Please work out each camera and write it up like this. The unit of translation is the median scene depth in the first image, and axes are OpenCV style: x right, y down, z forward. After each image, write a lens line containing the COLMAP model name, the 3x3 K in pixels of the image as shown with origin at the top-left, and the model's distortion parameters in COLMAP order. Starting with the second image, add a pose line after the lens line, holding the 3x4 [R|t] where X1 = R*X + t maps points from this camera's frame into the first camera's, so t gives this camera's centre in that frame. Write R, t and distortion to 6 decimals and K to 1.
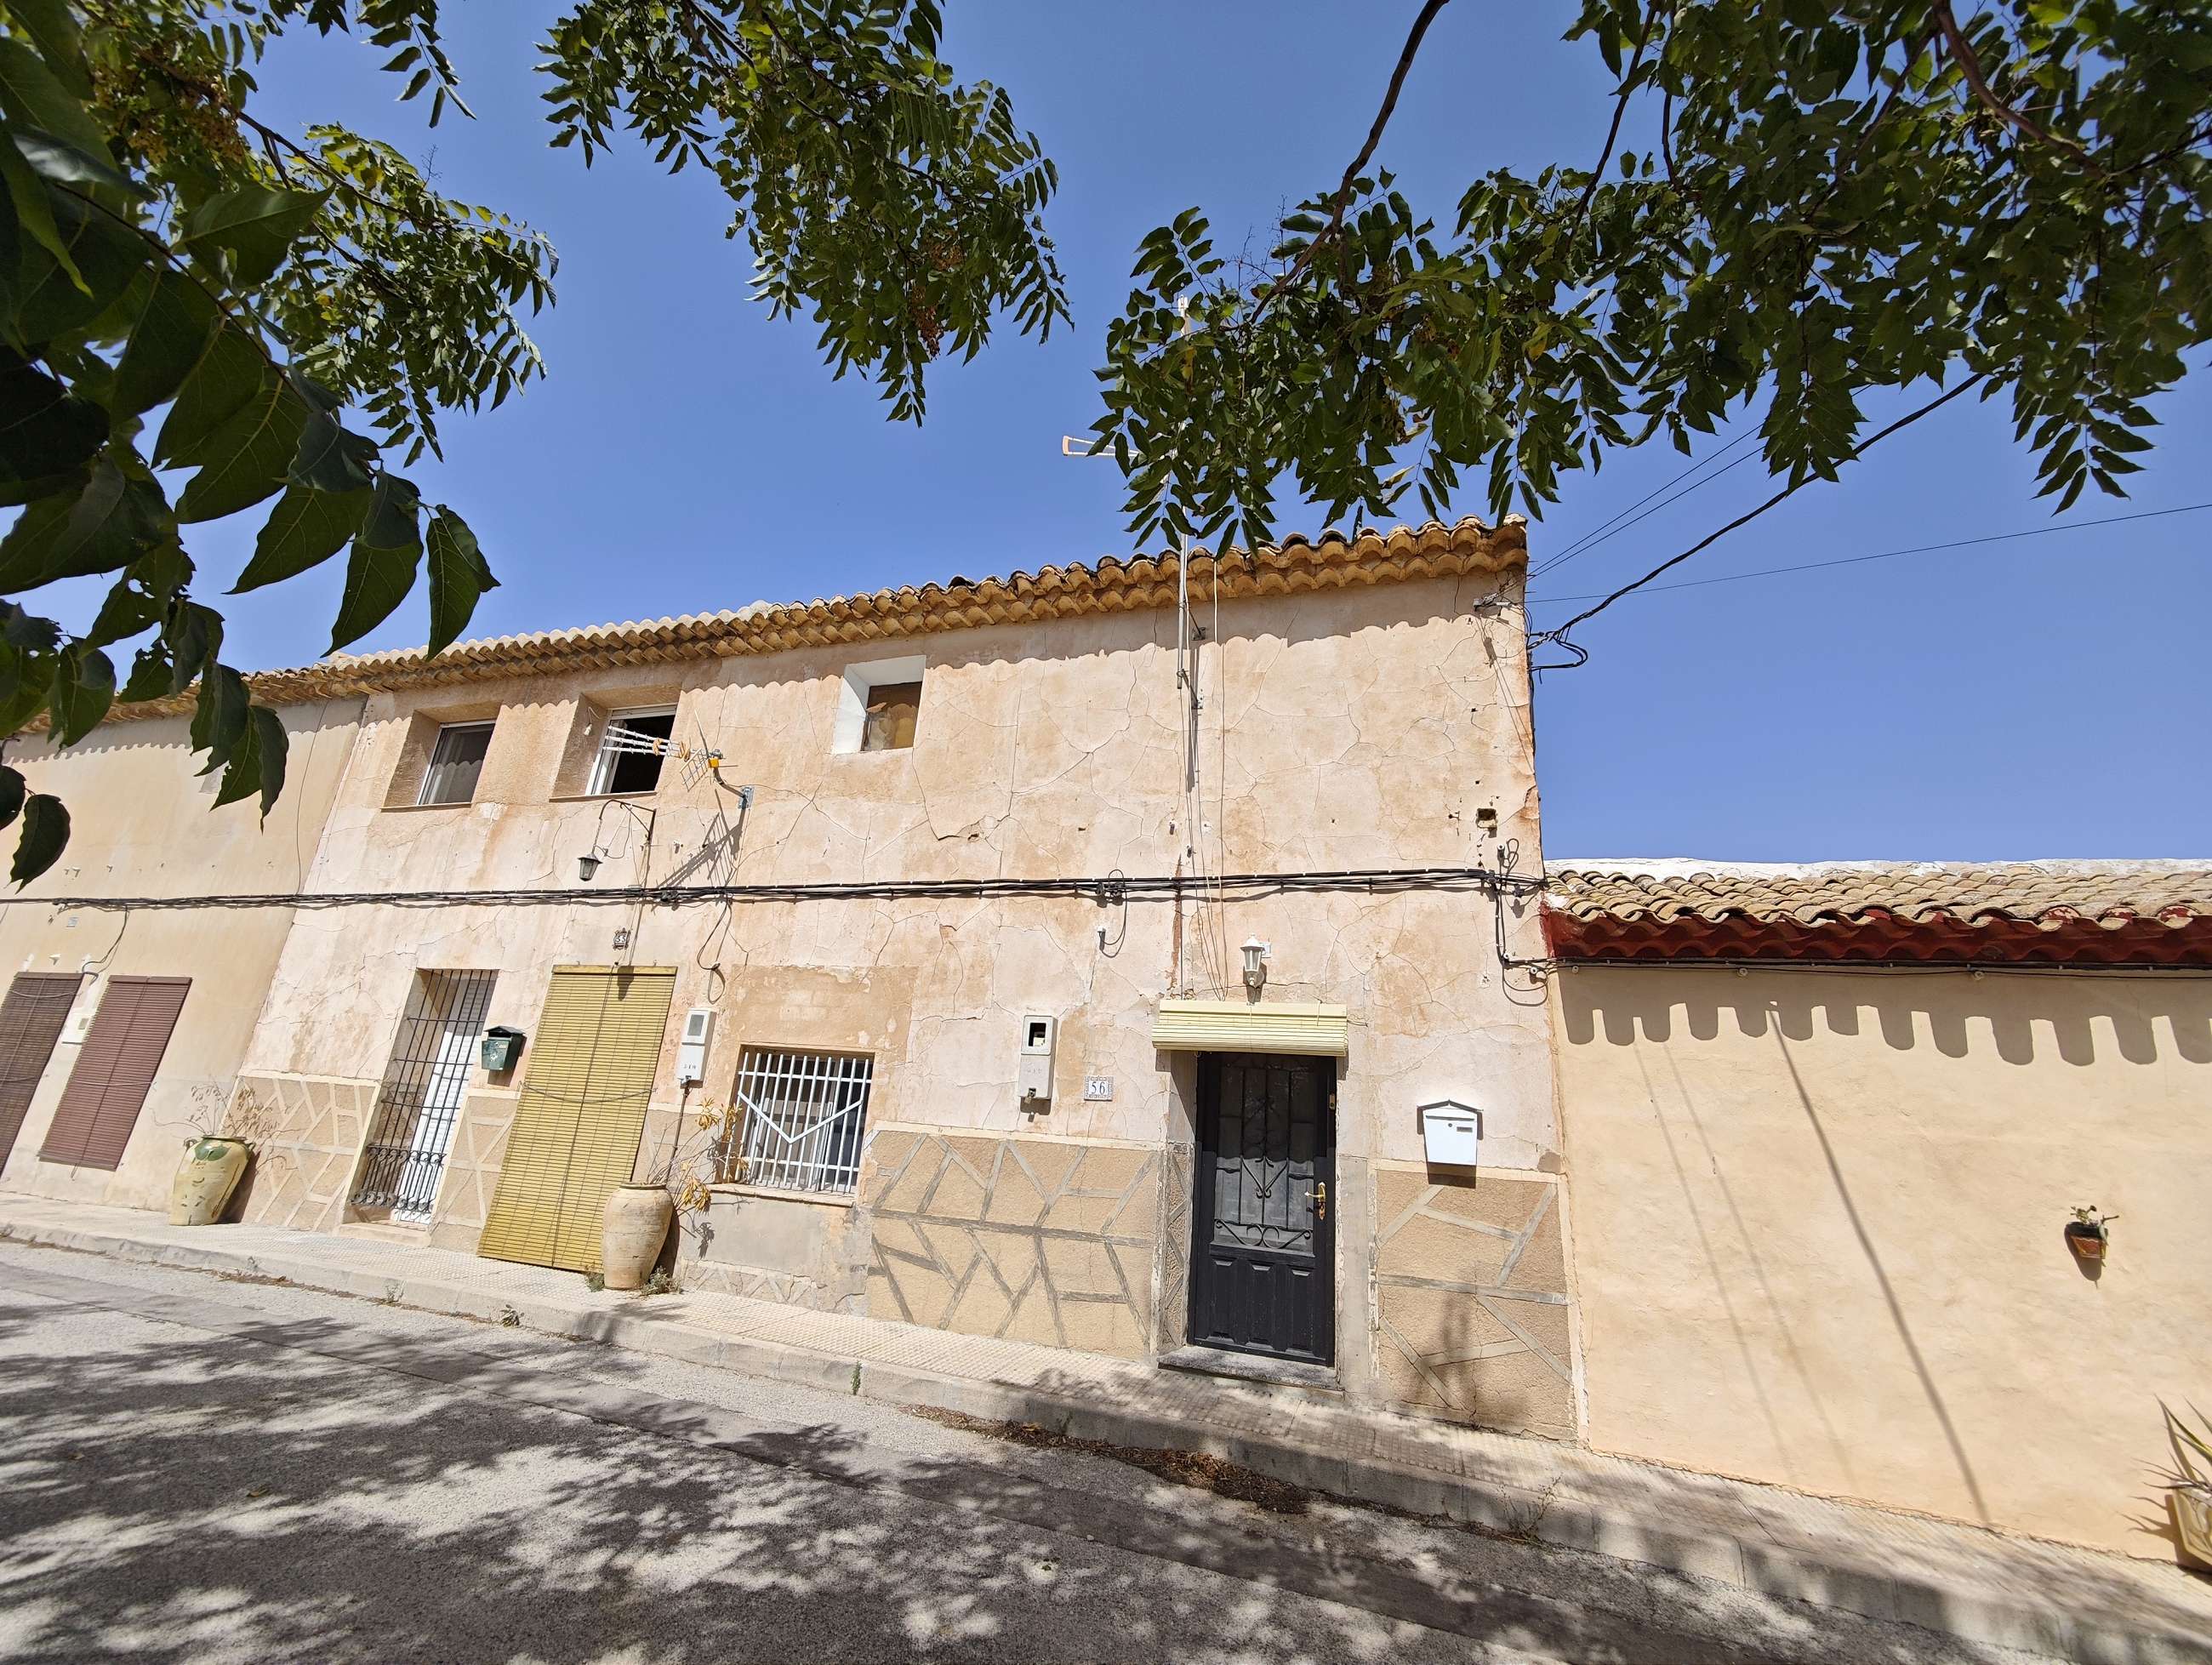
lens RADIAL K [[924.8, 0, 1098.0], [0, 924.8, 823.0], [0, 0, 1]] dist [-0.013270, 0.006503]
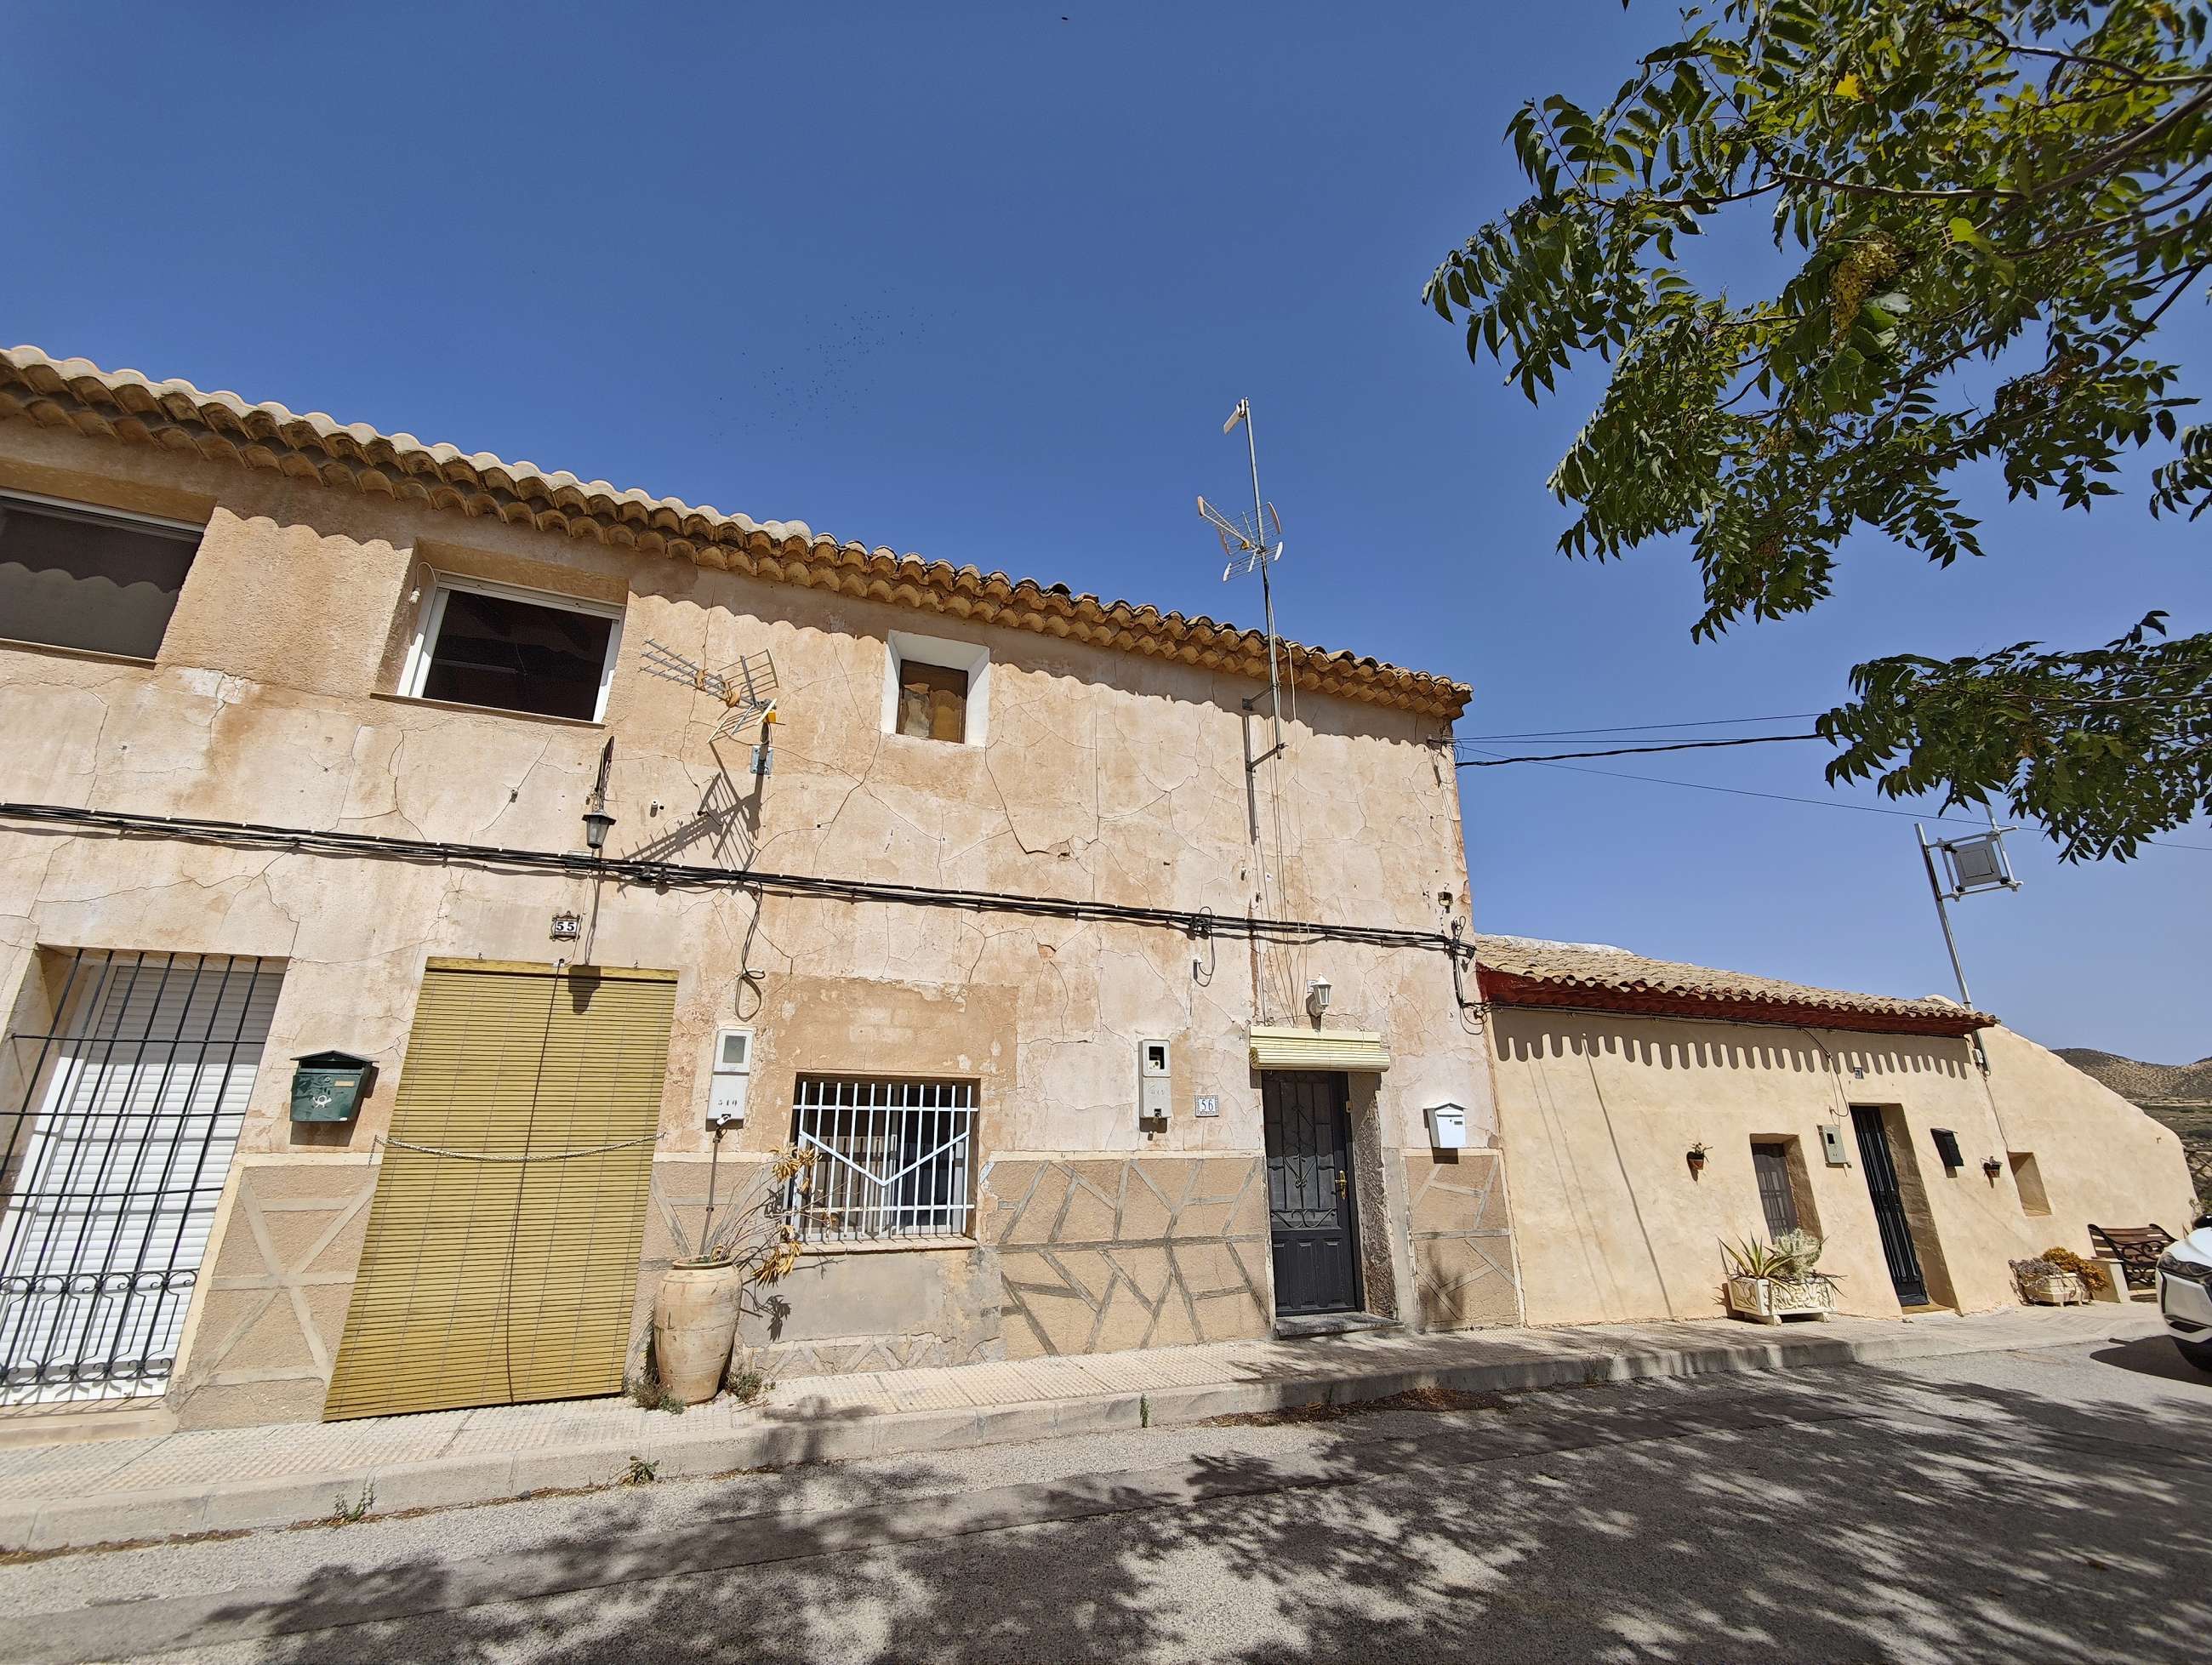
lens RADIAL K [[924.8, 0, 1098.0], [0, 924.8, 823.0], [0, 0, 1]] dist [-0.013270, 0.006503]
pose [[0.760732, 0.139104, 0.633984, -0.826832], [-0.155907, 0.987329, -0.029556, 0.004638], [-0.630063, -0.076358, 0.772781, 0.243276]]
